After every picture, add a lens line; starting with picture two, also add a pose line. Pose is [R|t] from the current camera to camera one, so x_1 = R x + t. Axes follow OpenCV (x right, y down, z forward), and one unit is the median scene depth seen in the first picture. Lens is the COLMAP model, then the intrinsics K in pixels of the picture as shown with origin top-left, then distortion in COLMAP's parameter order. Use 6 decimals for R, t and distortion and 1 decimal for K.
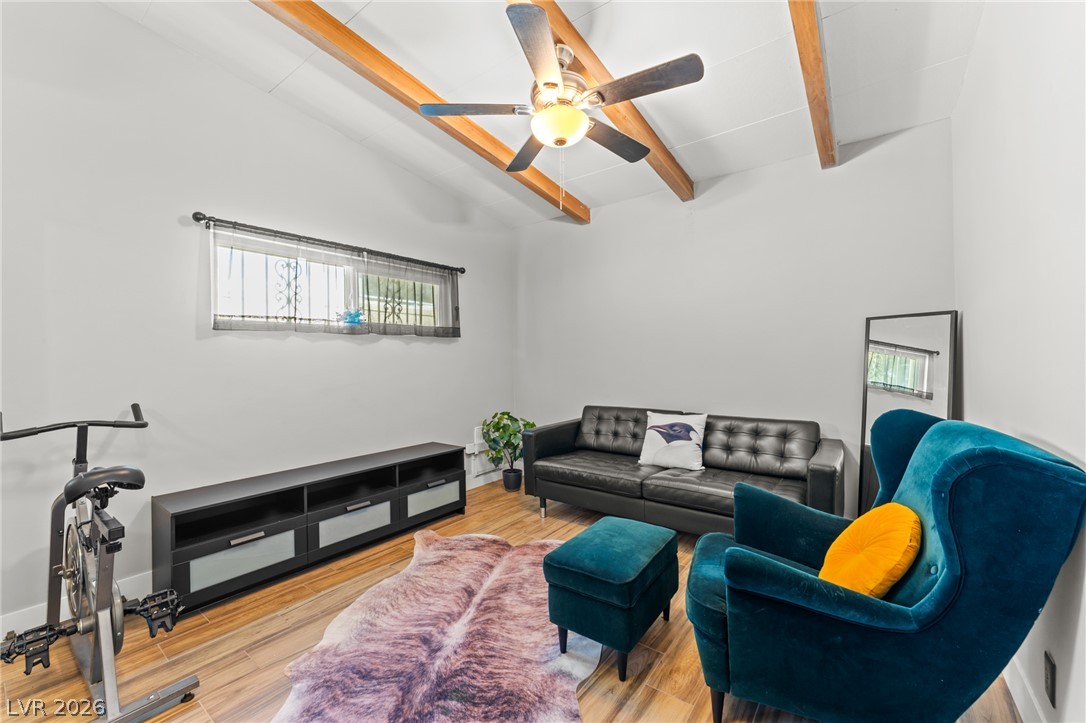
lens RADIAL K [[436.6, 0, 542.9], [0, 436.6, 352.9], [0, 0, 1]] dist [0.003308, -0.000319]
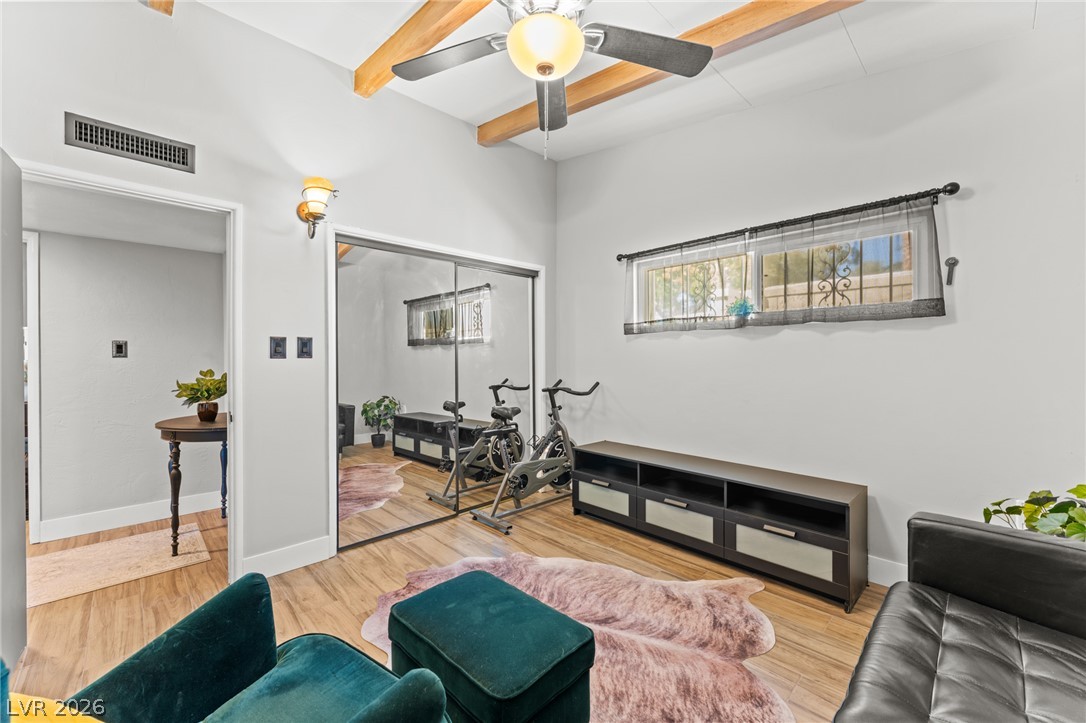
lens RADIAL K [[436.6, 0, 542.9], [0, 436.6, 352.9], [0, 0, 1]] dist [0.003308, -0.000319]
pose [[-0.161349, 0.001488, -0.986896, 0.593012], [0.017182, 0.999852, -0.001302, 0.003420], [0.986748, -0.017167, -0.161351, 0.840432]]
